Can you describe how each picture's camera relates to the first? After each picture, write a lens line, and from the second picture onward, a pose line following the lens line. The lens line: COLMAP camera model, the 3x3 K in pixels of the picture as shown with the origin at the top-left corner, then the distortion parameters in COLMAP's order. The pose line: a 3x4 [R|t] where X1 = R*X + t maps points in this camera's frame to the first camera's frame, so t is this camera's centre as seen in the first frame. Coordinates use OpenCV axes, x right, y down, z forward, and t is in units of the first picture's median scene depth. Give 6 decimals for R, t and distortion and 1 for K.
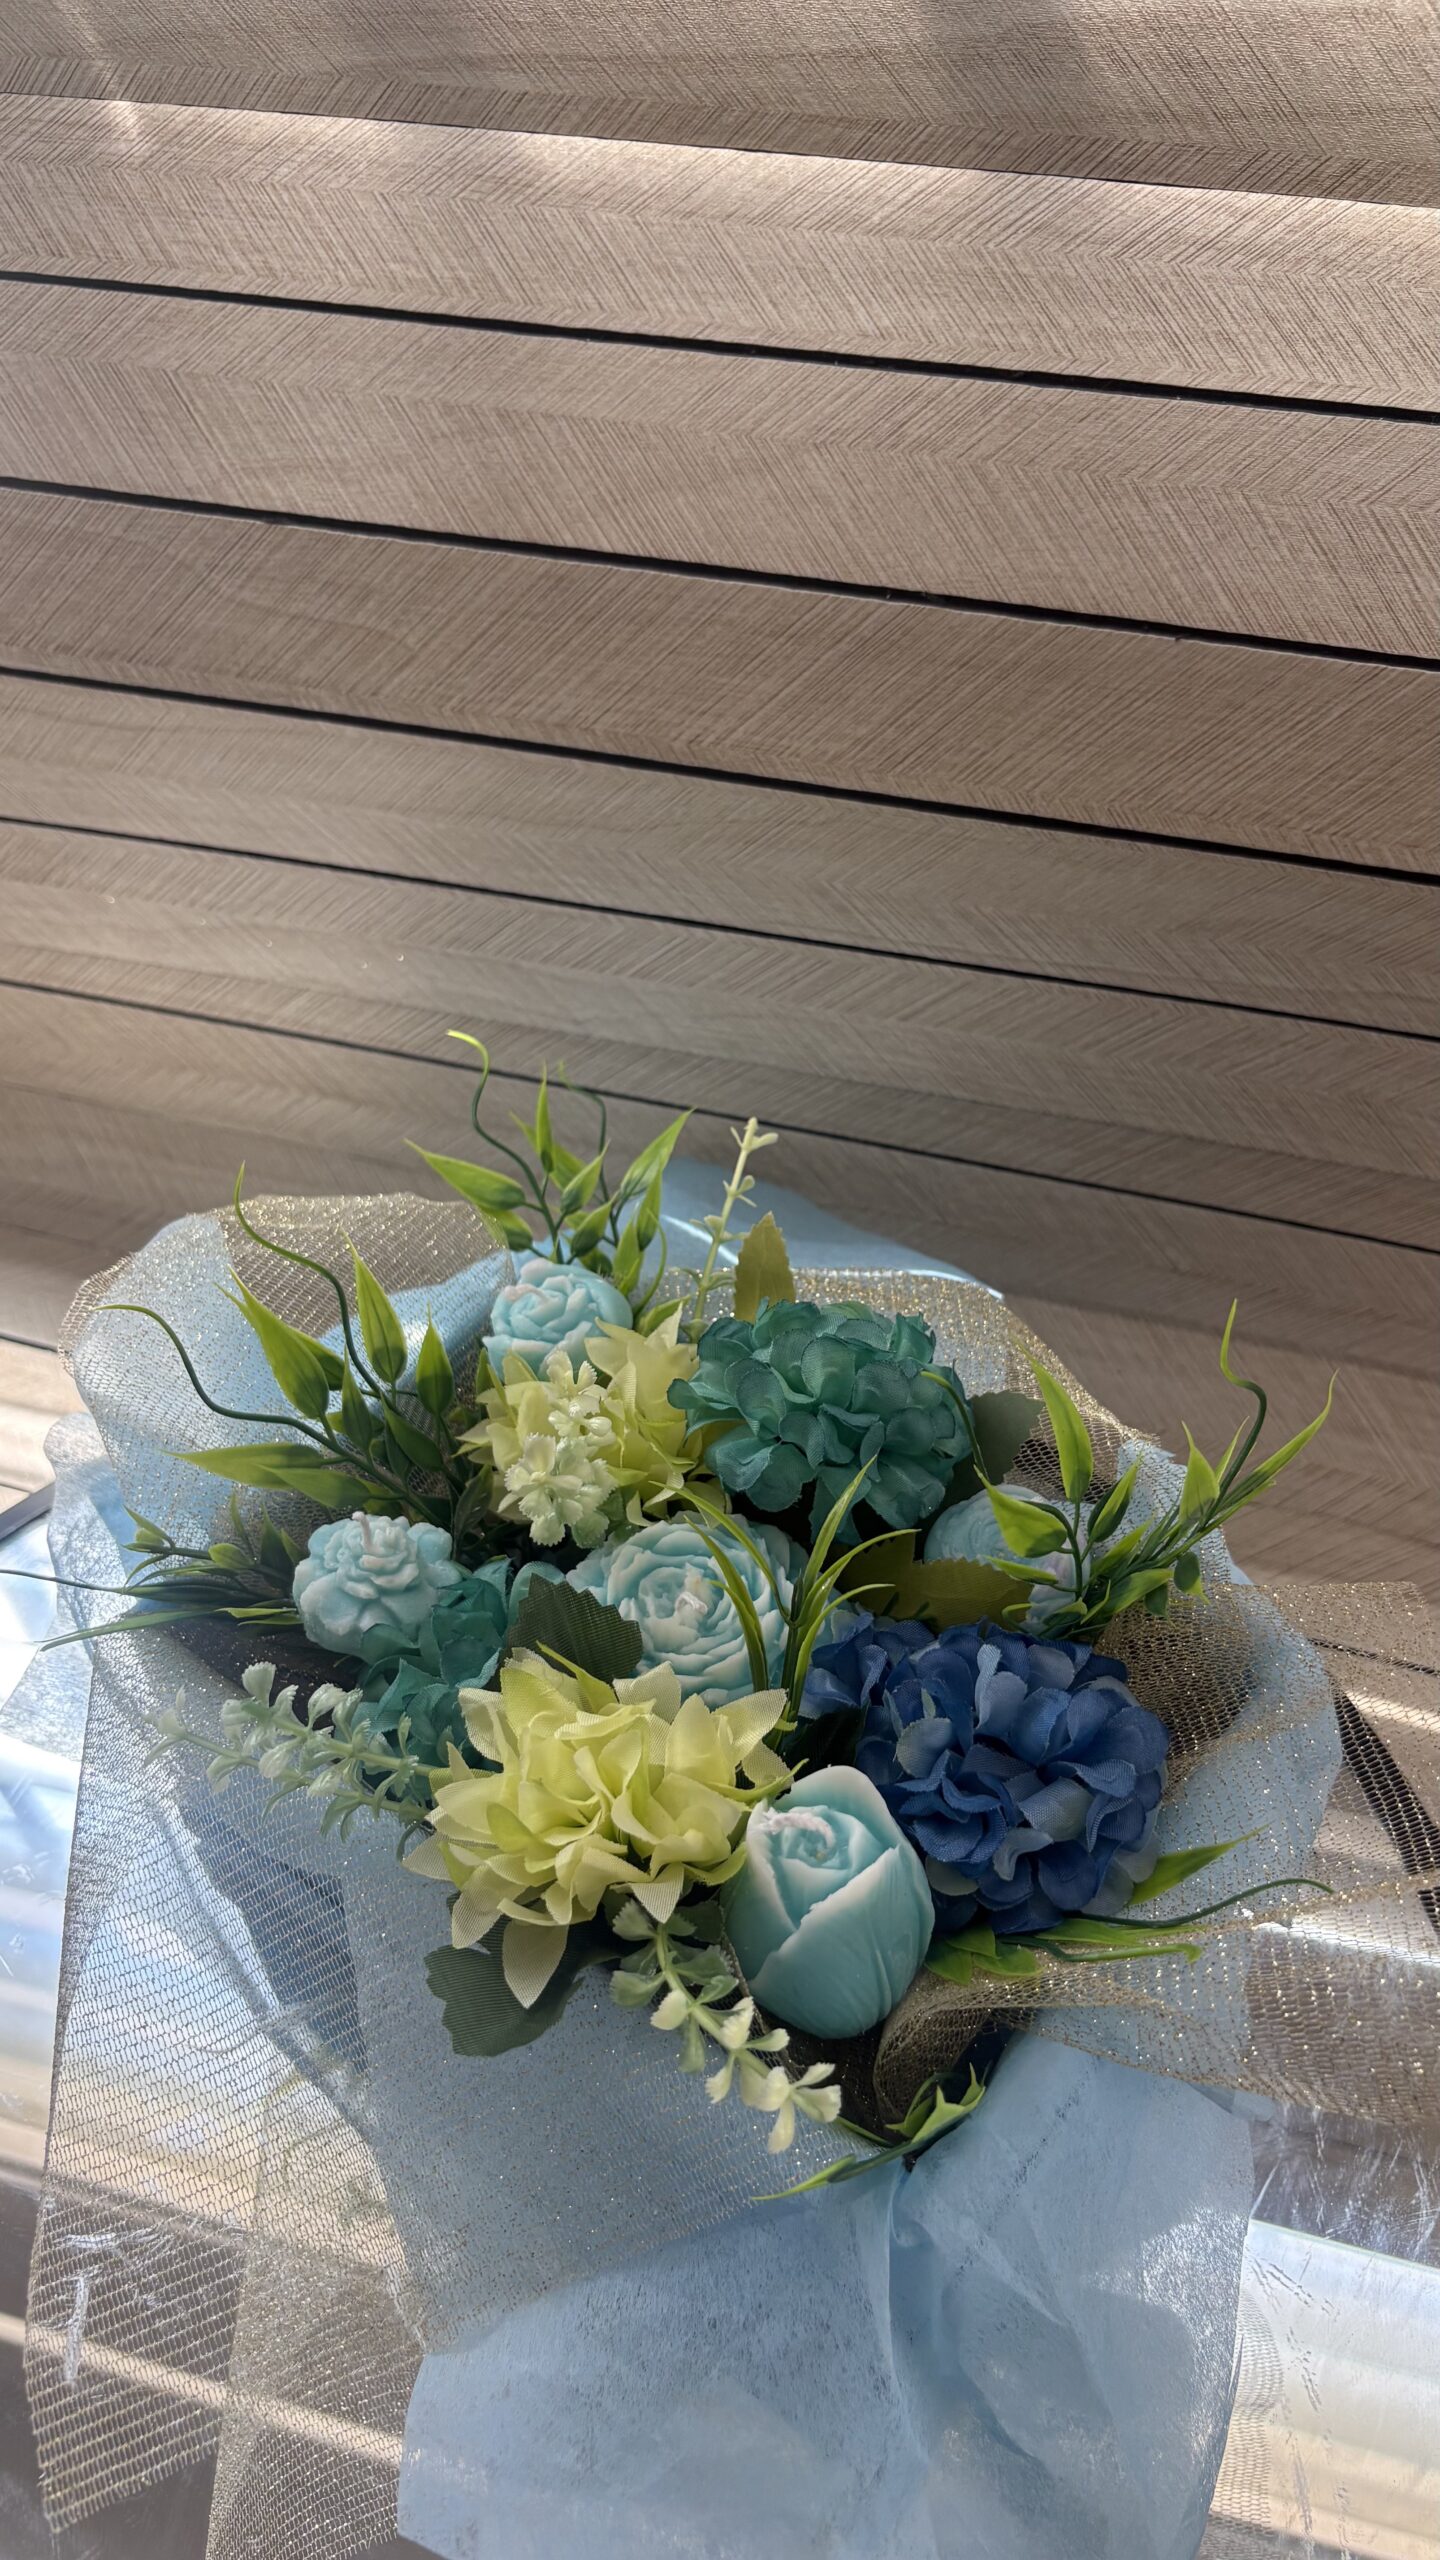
lens RADIAL K [[2028.4, 0, 730.8], [0, 2028.4, 1288.8], [0, 0, 1]] dist [-0.000432, 0.002963]
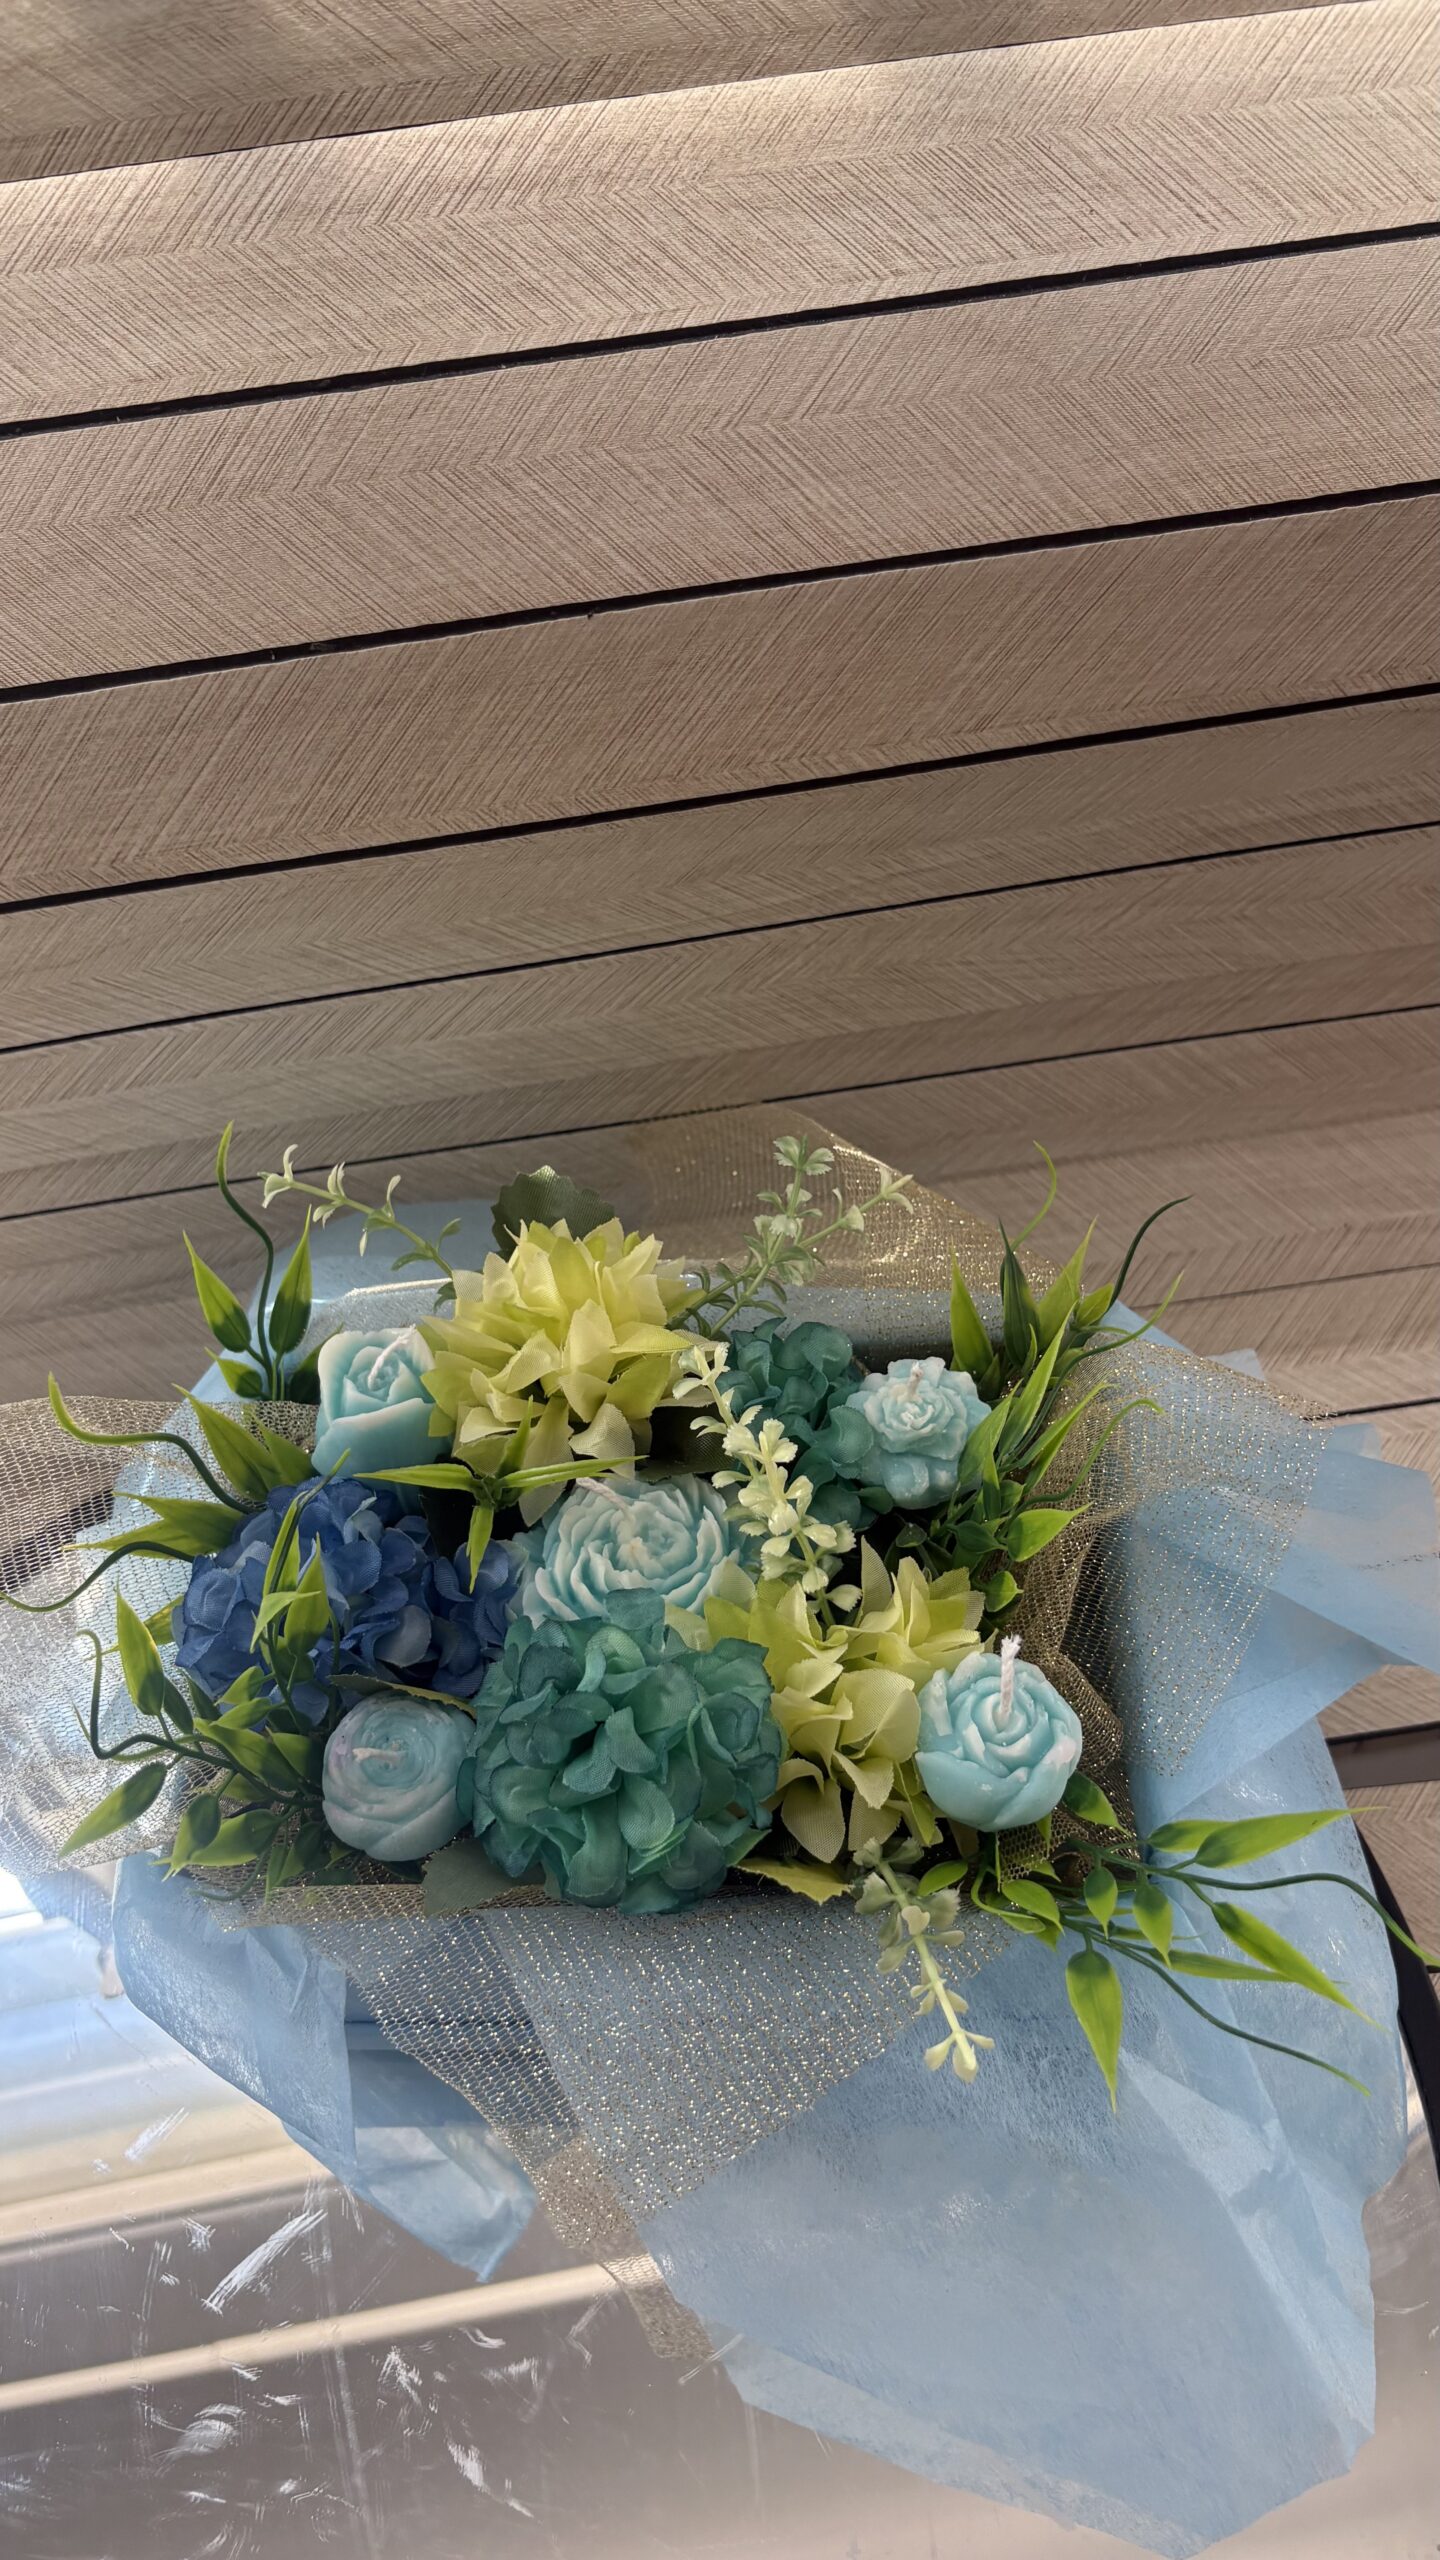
lens RADIAL K [[2028.4, 0, 740.7], [0, 2028.4, 1290.5], [0, 0, 1]] dist [-0.000432, 0.002963]
pose [[0.902683, -0.376533, 0.208292, -0.028257], [0.337689, 0.919886, 0.199440, -0.184381], [-0.266701, -0.109693, 0.957517, 0.043286]]
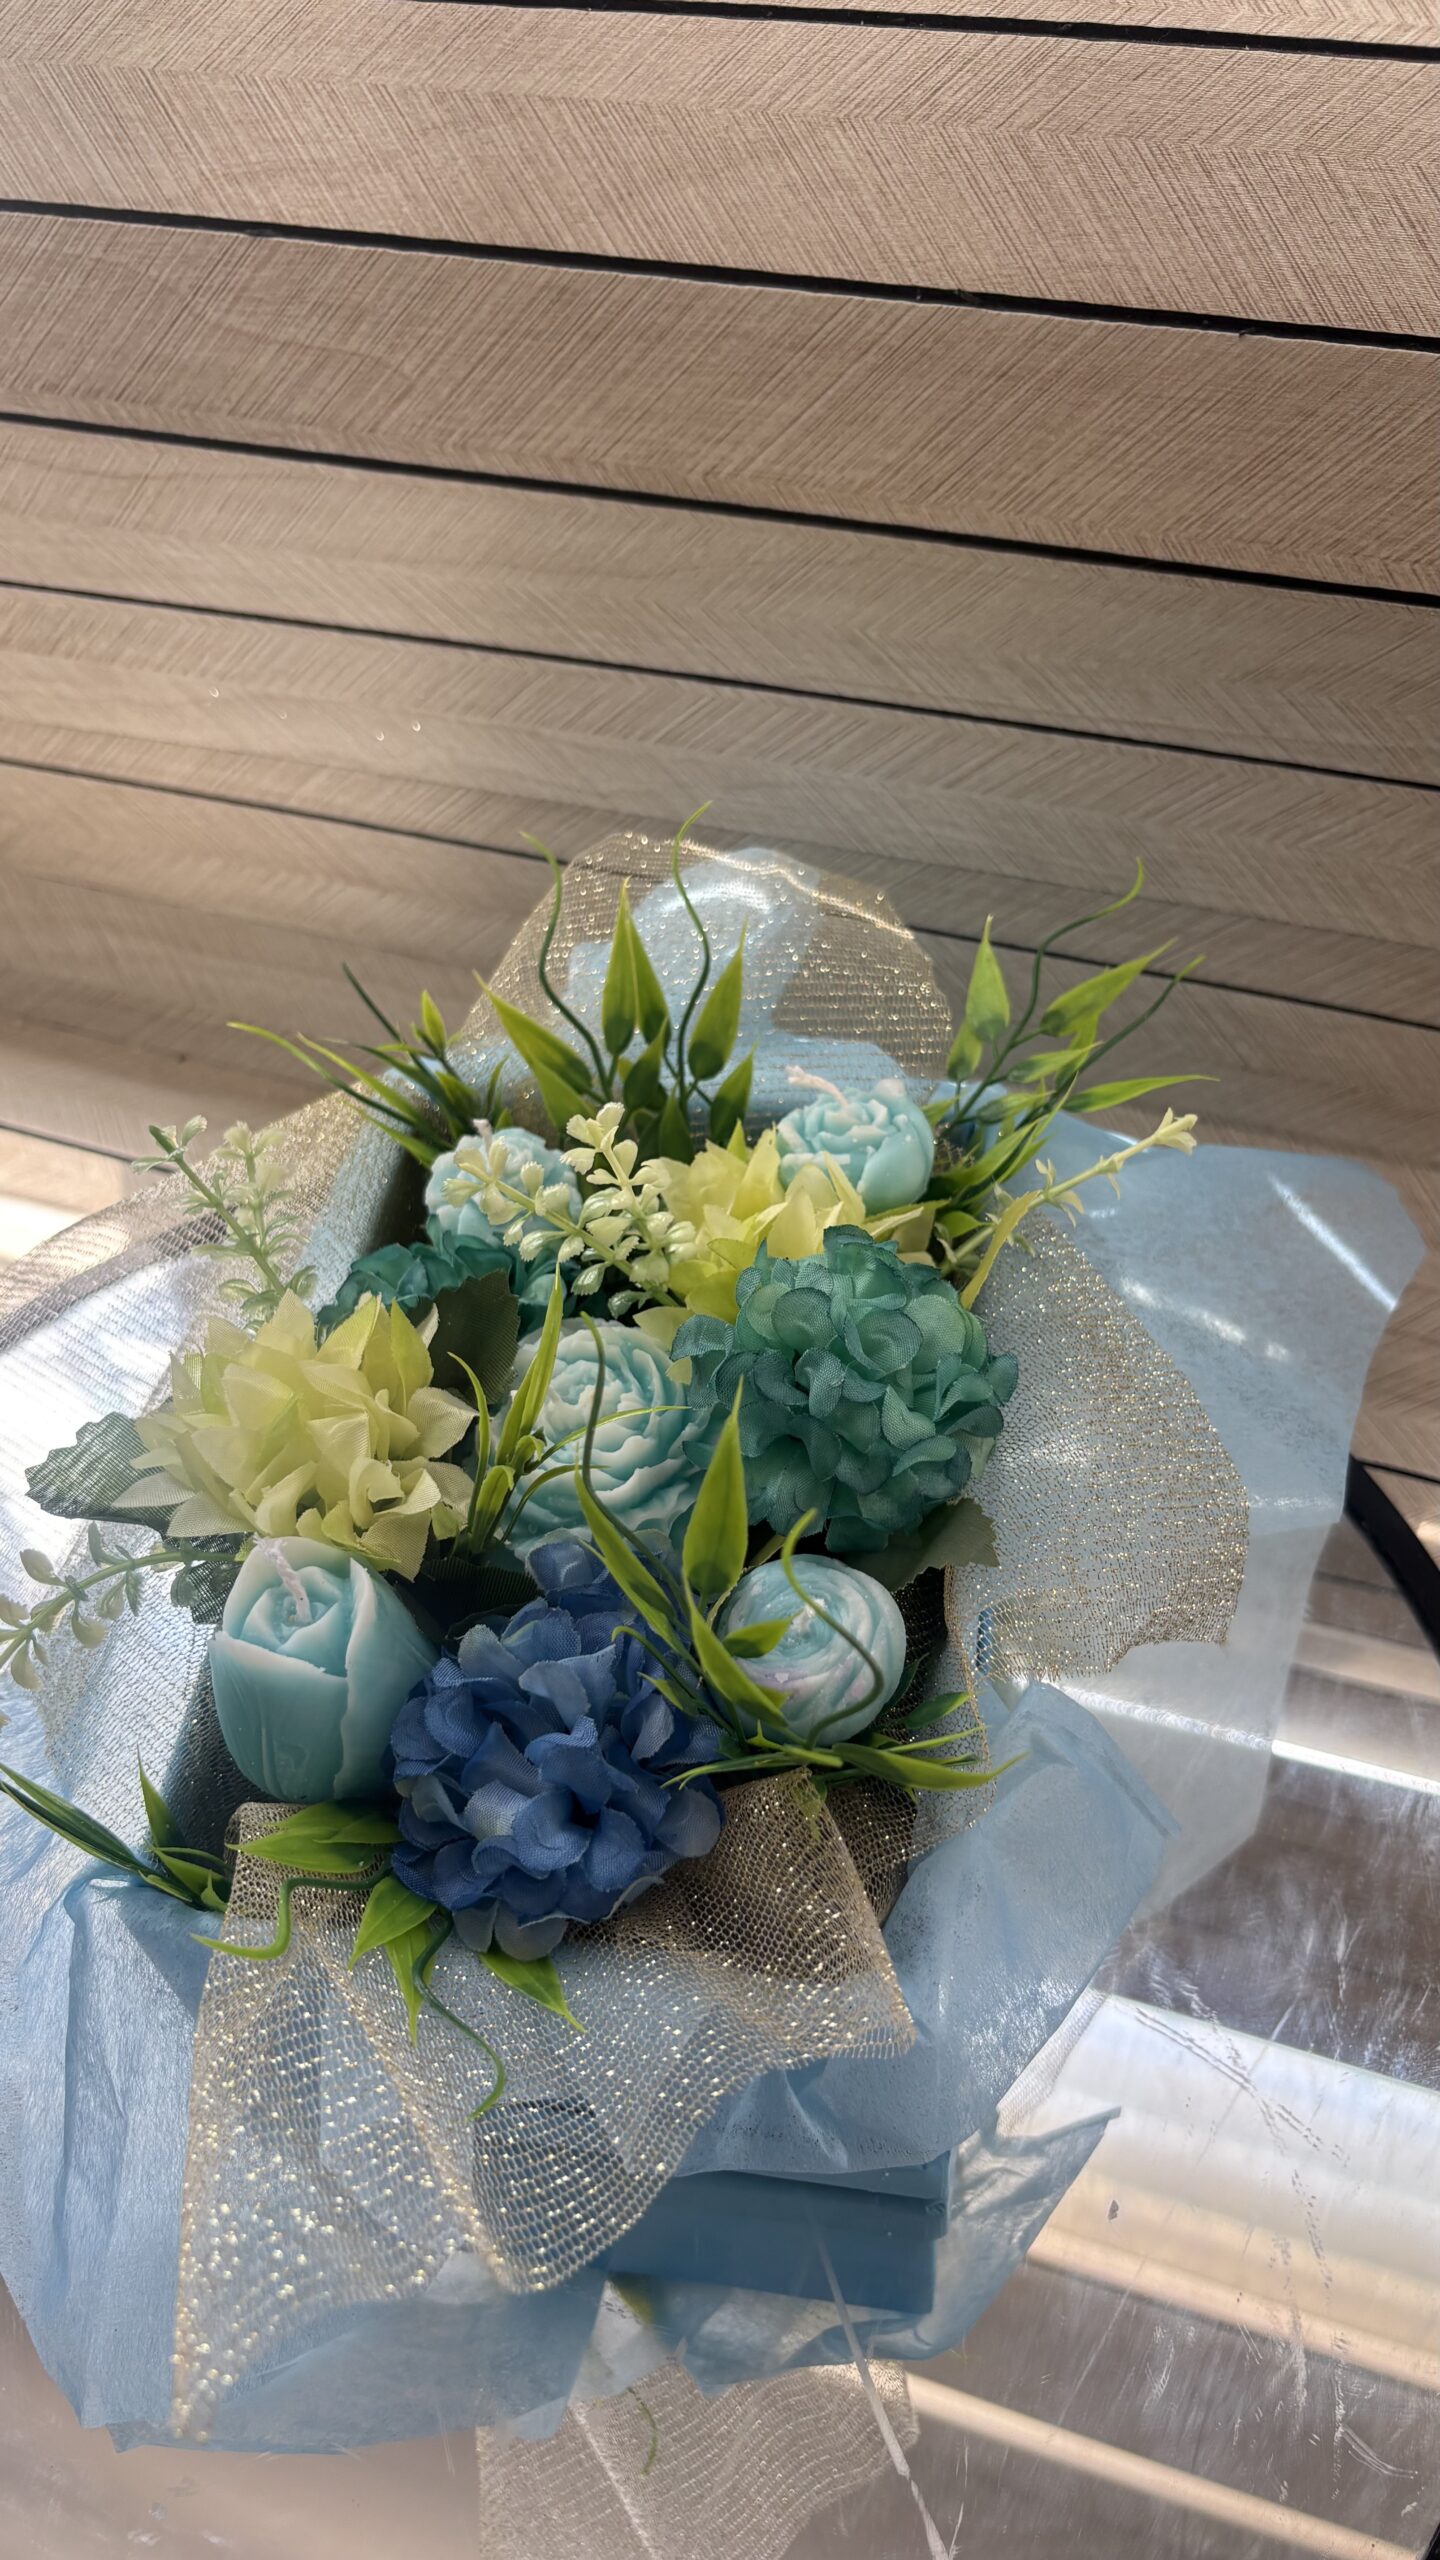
lens RADIAL K [[2028.4, 0, 720.5], [0, 2028.4, 1308.0], [0, 0, 1]] dist [-0.000432, 0.002963]
pose [[0.996975, 0.014658, -0.076328, 0.062969], [-0.008043, 0.996240, 0.086258, 0.026553], [0.077306, -0.085383, 0.993345, 0.061699]]
